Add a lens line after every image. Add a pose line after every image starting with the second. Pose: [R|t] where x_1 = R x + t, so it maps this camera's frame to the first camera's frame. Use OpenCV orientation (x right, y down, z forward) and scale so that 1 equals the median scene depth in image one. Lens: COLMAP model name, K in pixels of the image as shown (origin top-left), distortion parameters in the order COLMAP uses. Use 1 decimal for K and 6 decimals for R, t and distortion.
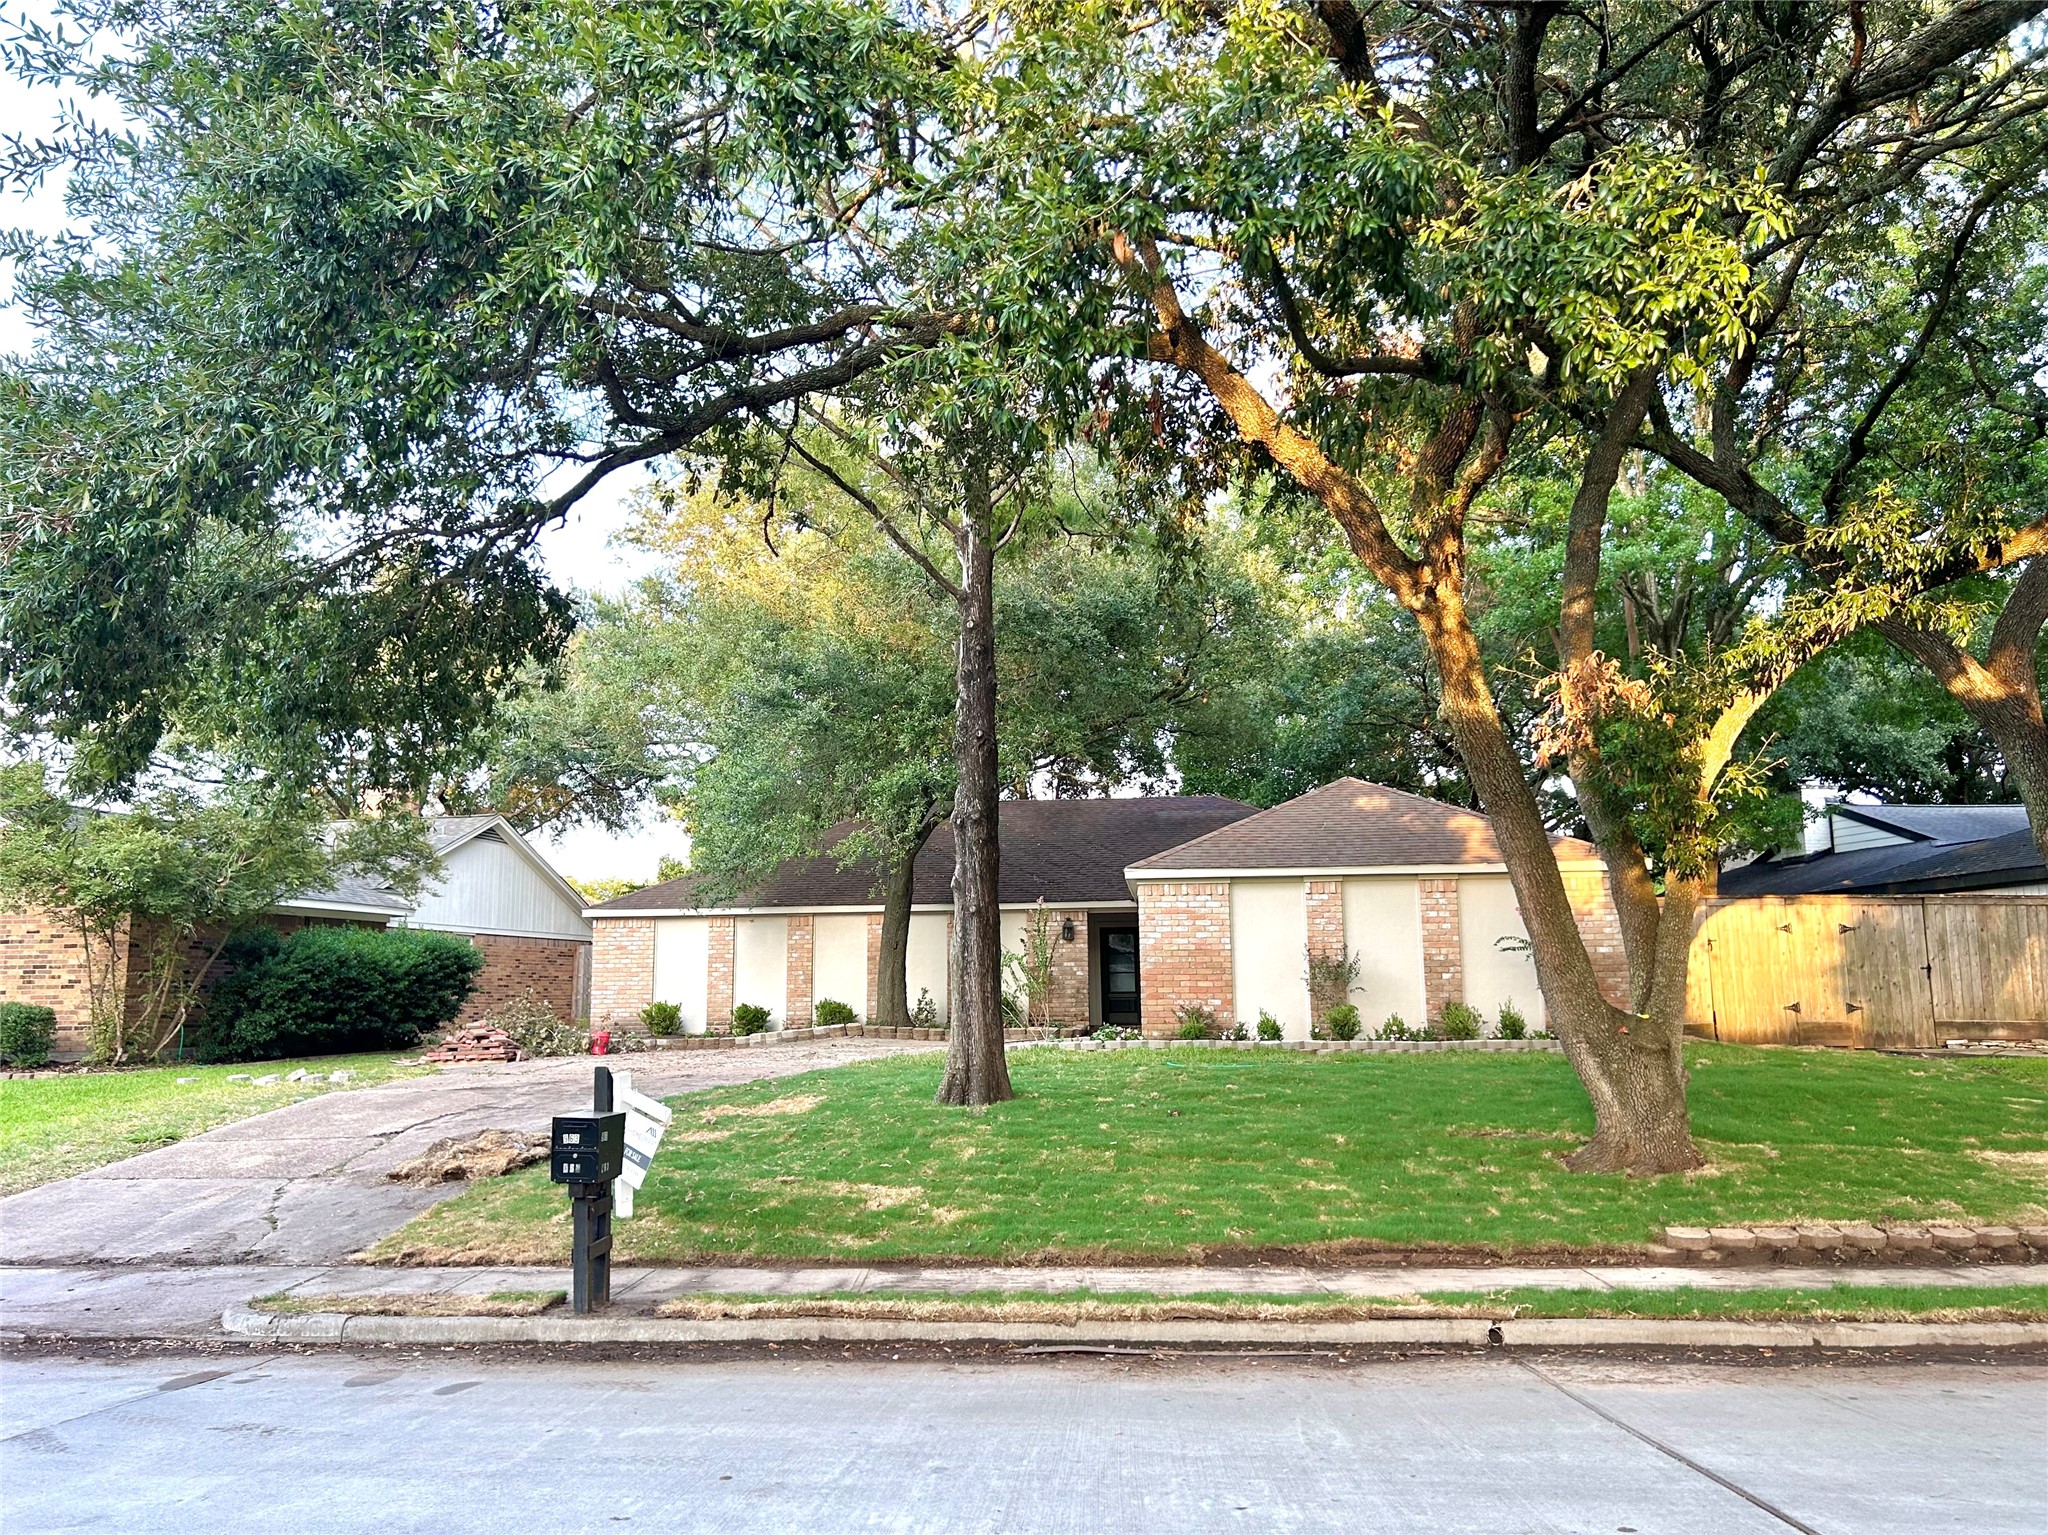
lens RADIAL K [[1519.0, 0, 1024.0], [0, 1519.0, 767.5], [0, 0, 1]] dist [0.100276, -0.162852]
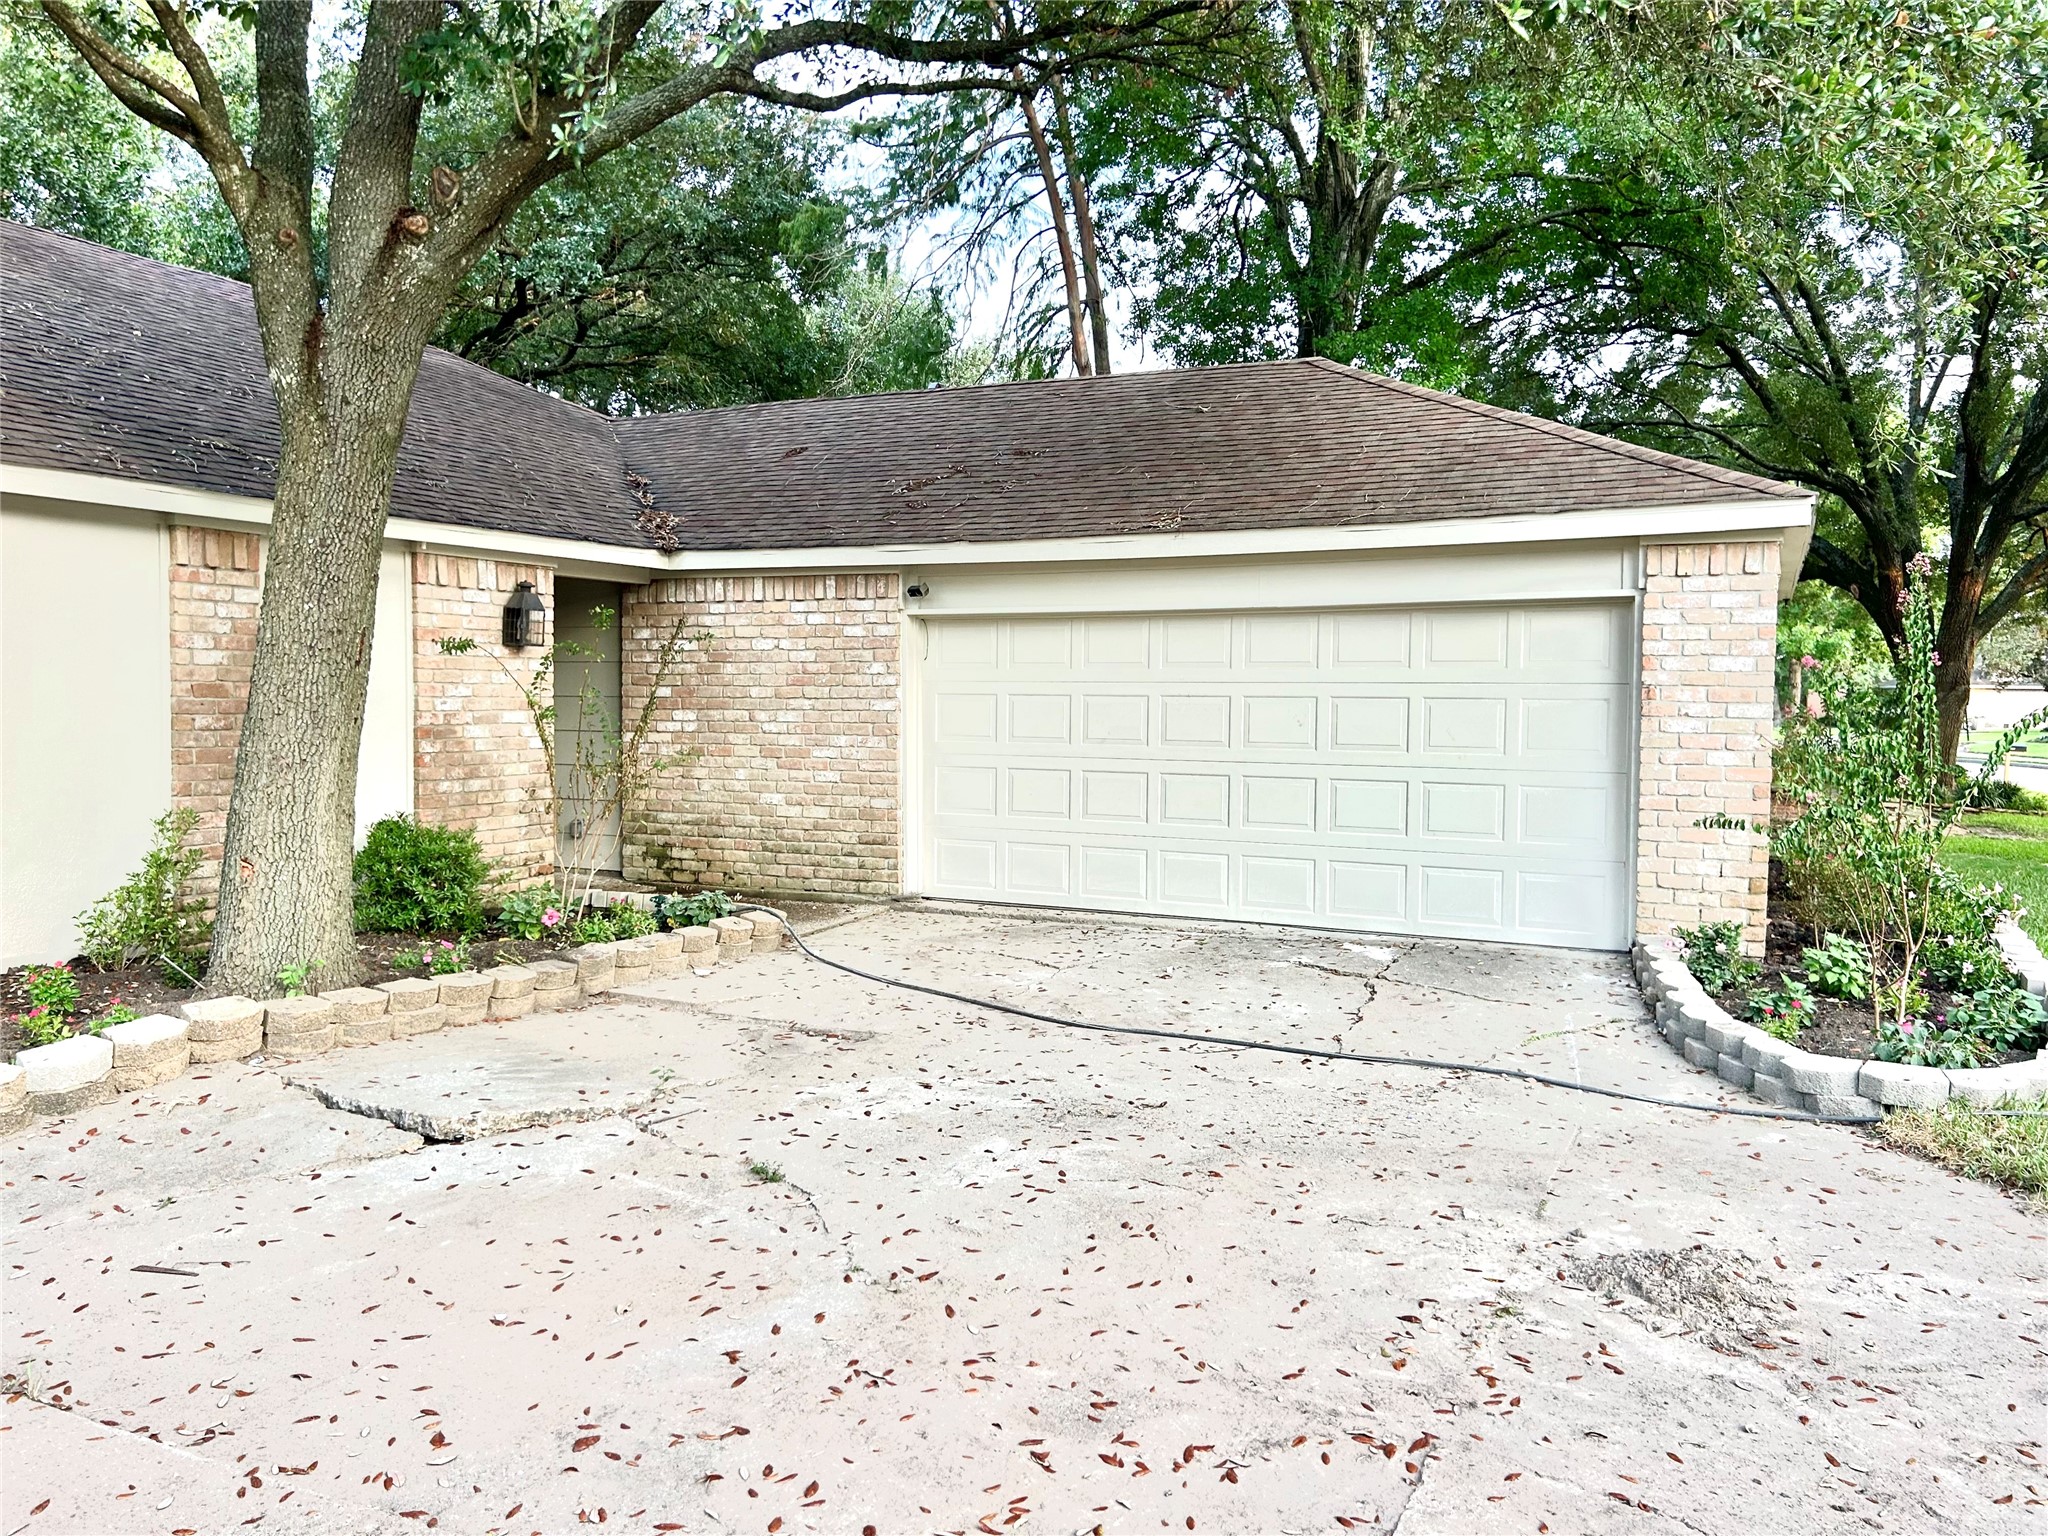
lens RADIAL K [[1559.4, 0, 1031.0], [0, 1559.4, 740.2], [0, 0, 1]] dist [0.080692, -0.085374]
pose [[0.350815, -0.009674, 0.936395, -0.606982], [-0.146937, 0.986992, 0.065246, 0.221825], [-0.924845, -0.160480, 0.344830, 1.810322]]
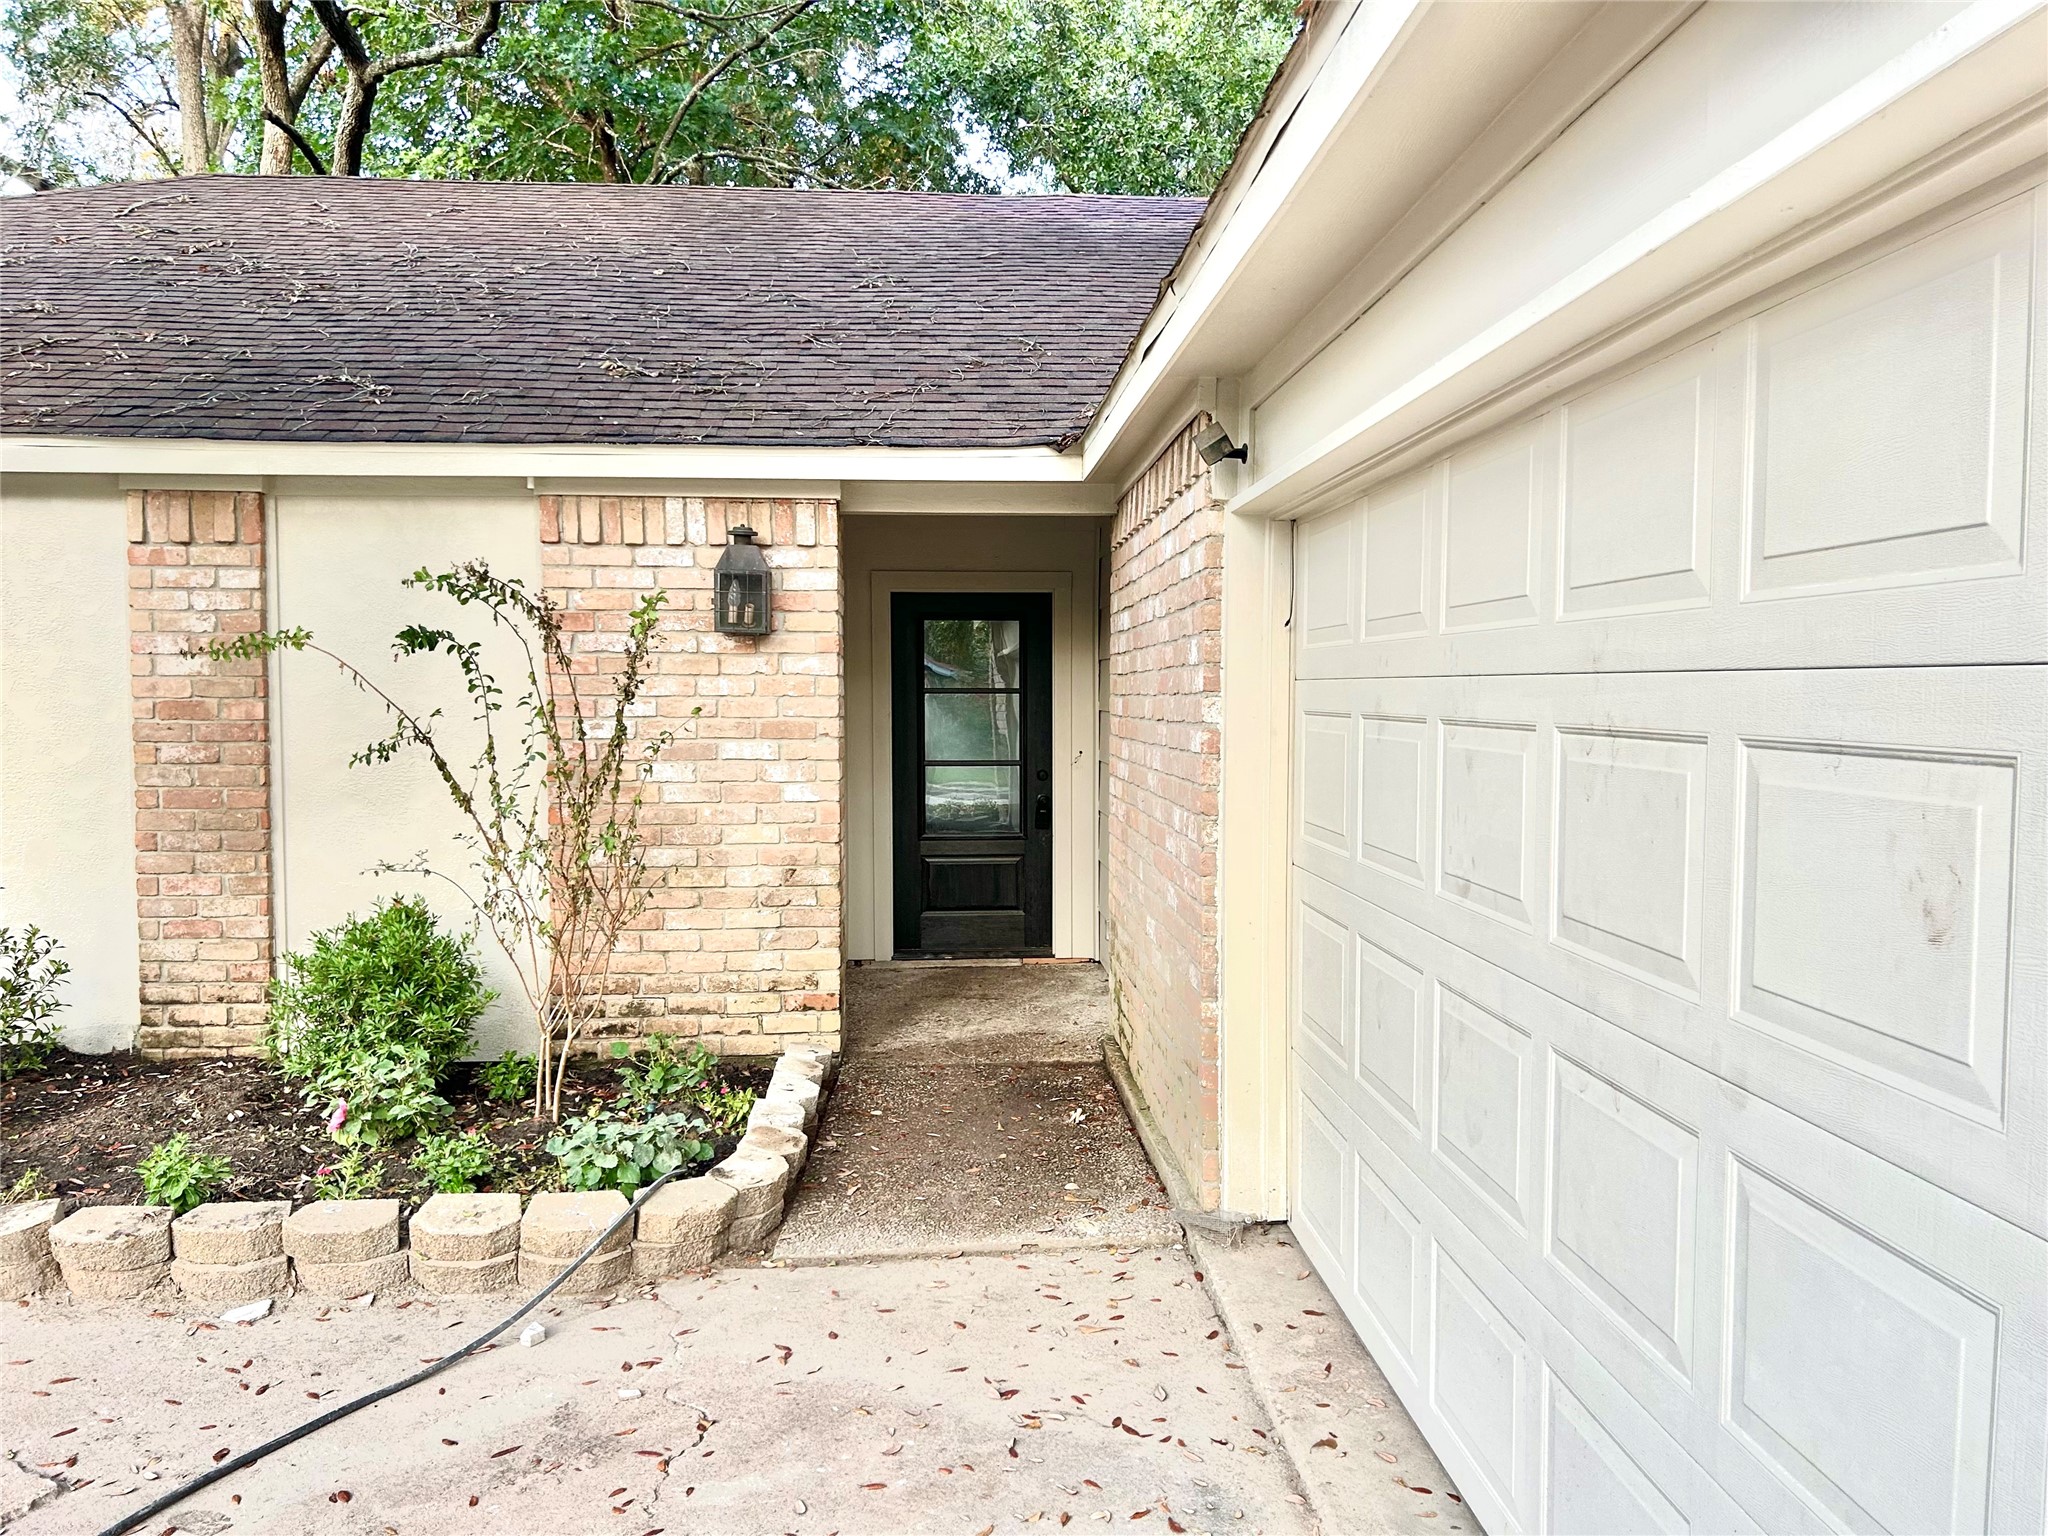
lens RADIAL K [[1519.0, 0, 1024.0], [0, 1519.0, 768.0], [0, 0, 1]] dist [0.100276, -0.162852]
pose [[0.988940, 0.006340, 0.148180, 0.085098], [-0.034497, 0.981518, 0.188232, 0.213639], [-0.144248, -0.191262, 0.970882, 1.855667]]
